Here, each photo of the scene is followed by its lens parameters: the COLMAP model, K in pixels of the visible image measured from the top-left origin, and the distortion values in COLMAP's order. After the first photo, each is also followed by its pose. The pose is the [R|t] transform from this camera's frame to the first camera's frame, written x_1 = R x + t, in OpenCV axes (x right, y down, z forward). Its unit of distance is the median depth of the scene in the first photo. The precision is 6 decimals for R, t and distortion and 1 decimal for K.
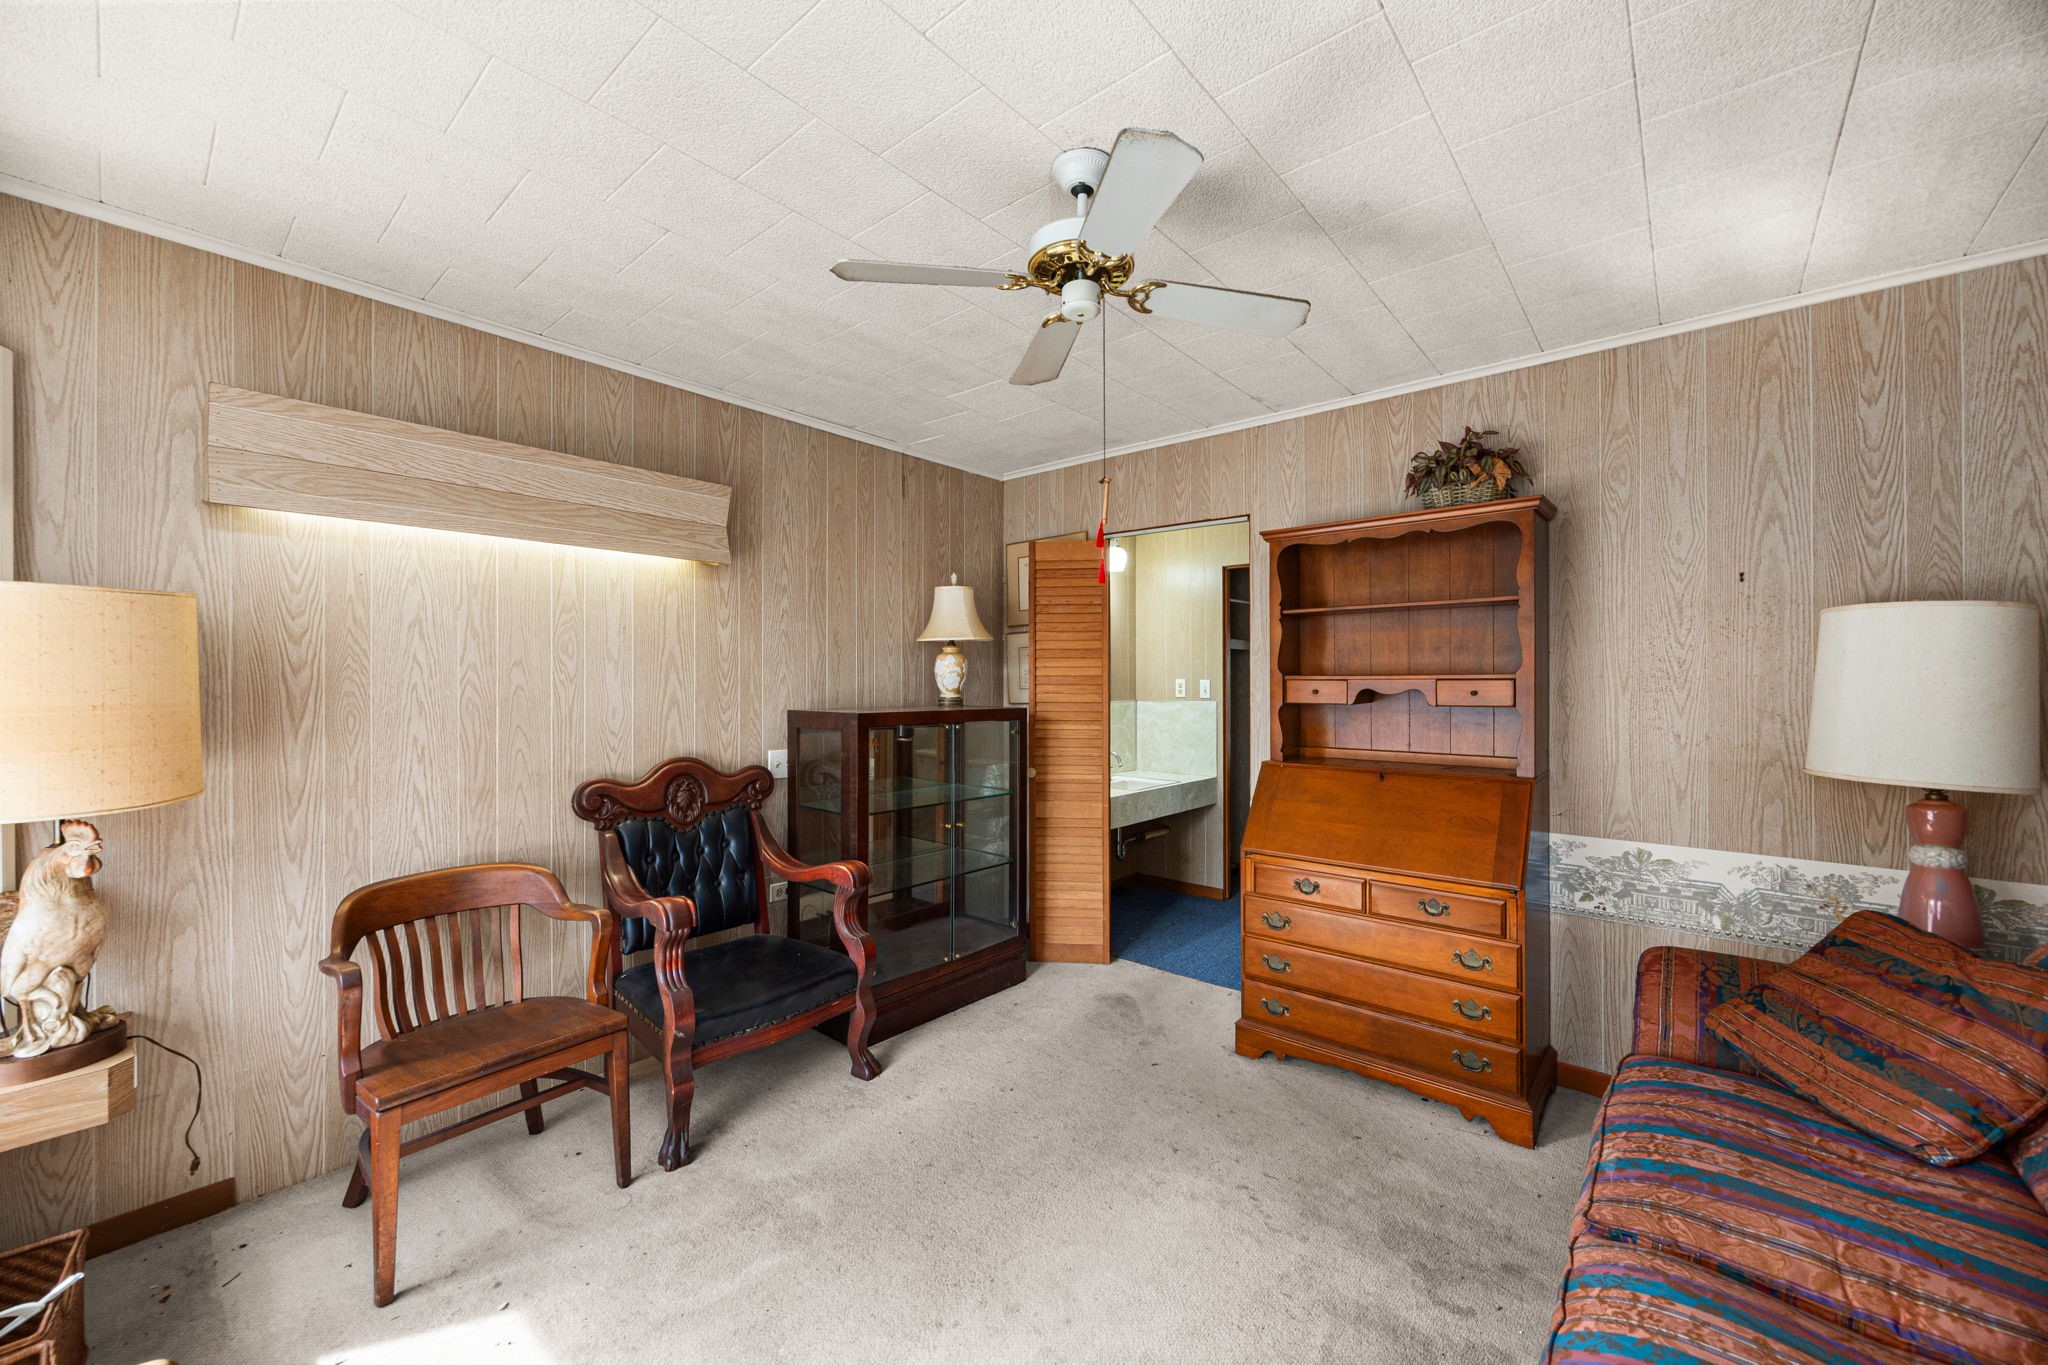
lens RADIAL K [[784.7, 0, 1021.4], [0, 784.7, 681.2], [0, 0, 1]] dist [-0.000859, 0.000027]
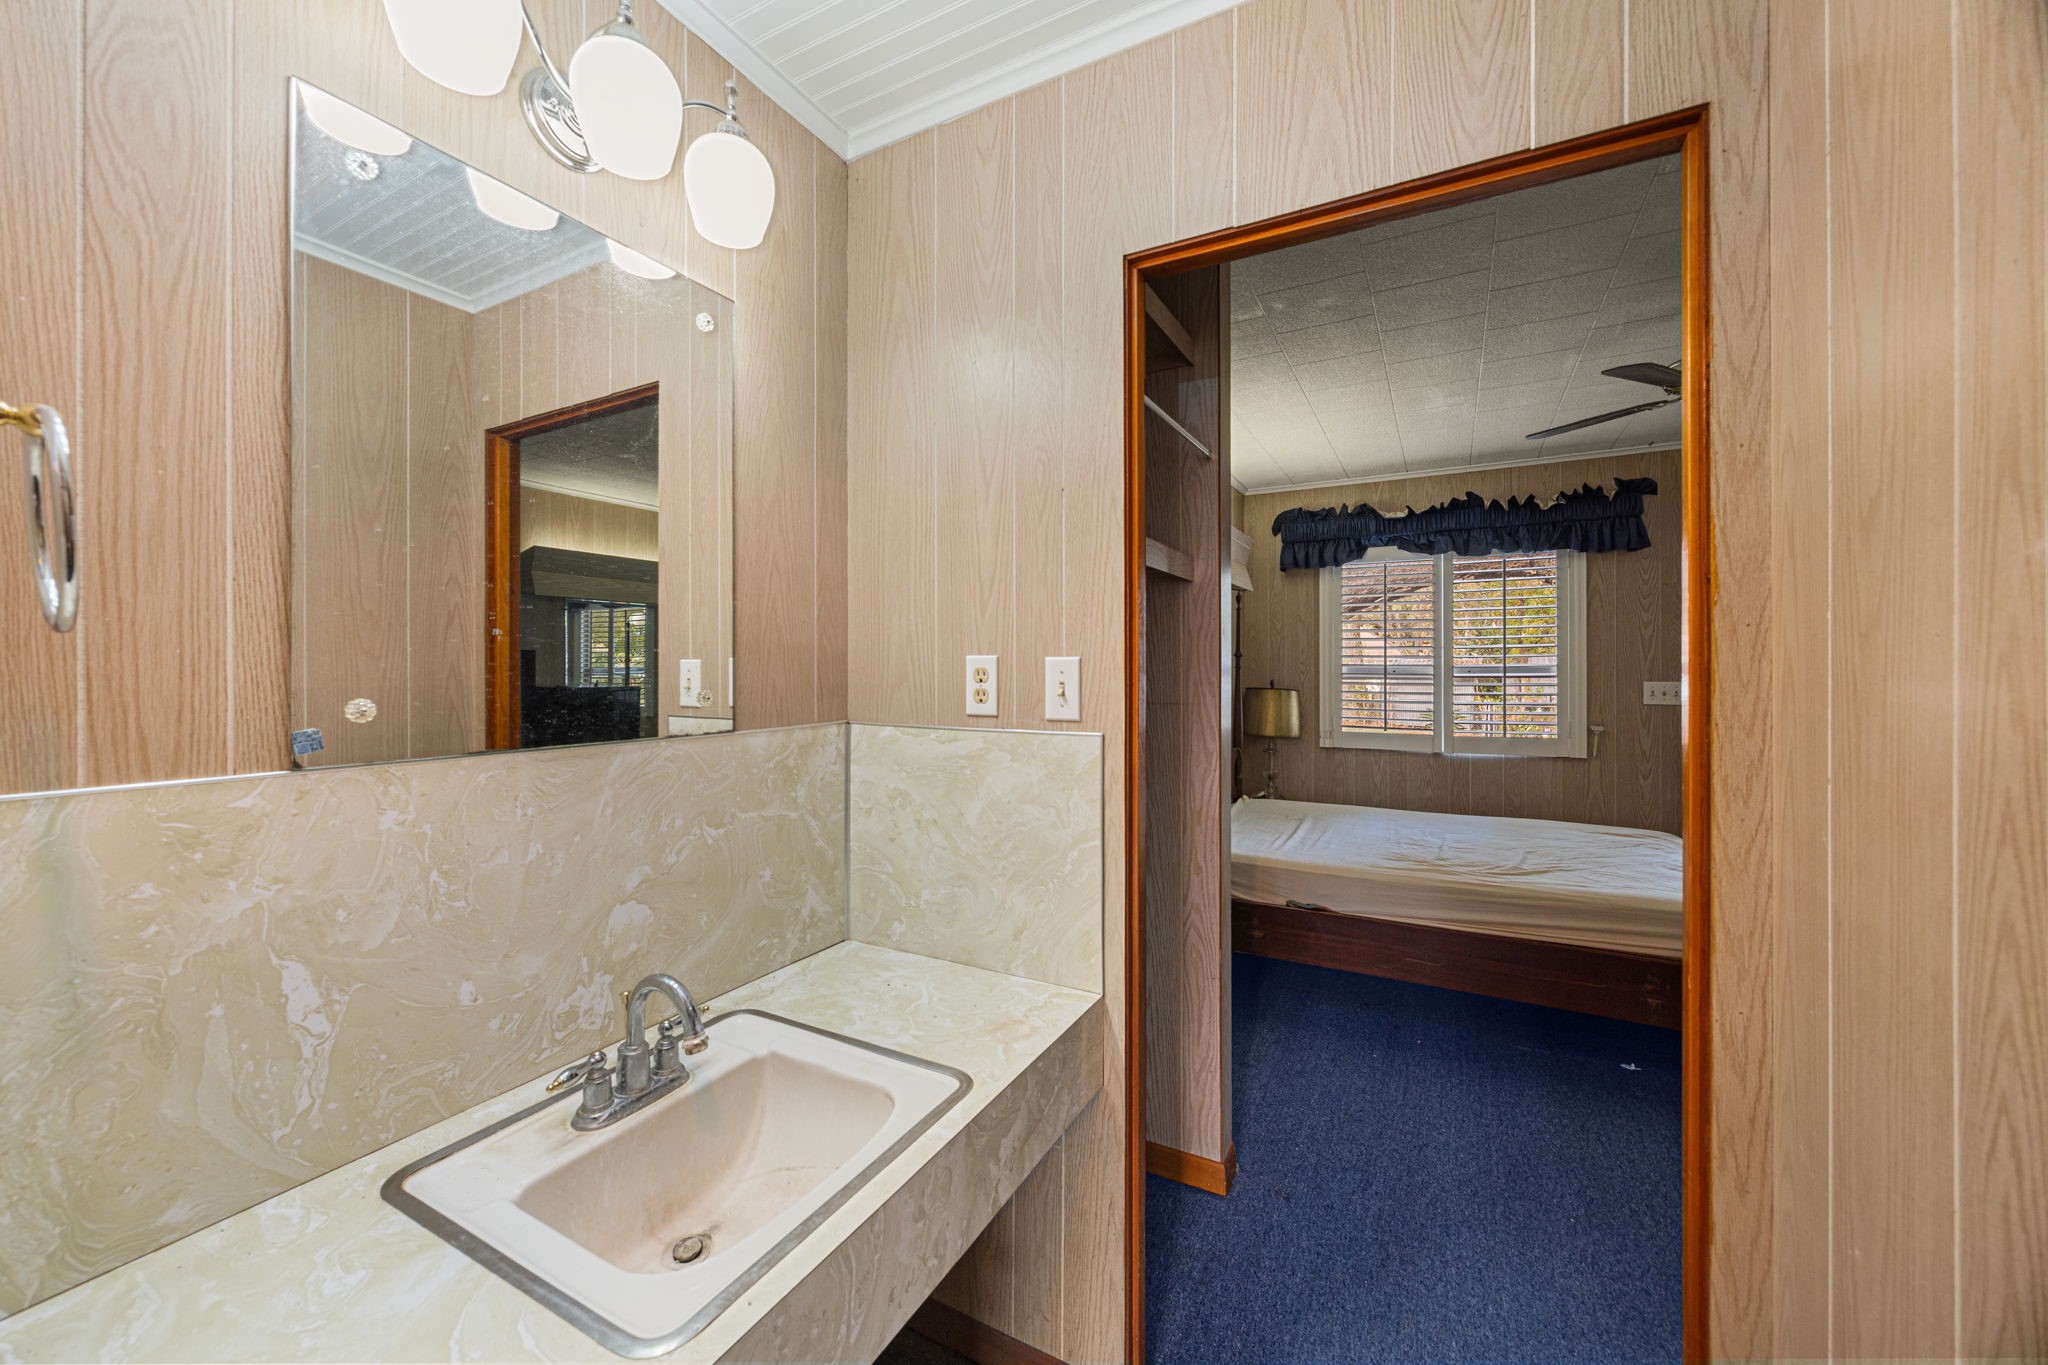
lens RADIAL K [[784.7, 0, 1023.7], [0, 784.7, 675.3], [0, 0, 1]] dist [-0.000859, 0.000027]
pose [[0.978612, -0.000653, 0.205716, 0.156367], [-0.000185, 0.999992, 0.004057, 0.004164], [-0.205717, -0.004008, 0.978603, 0.698842]]
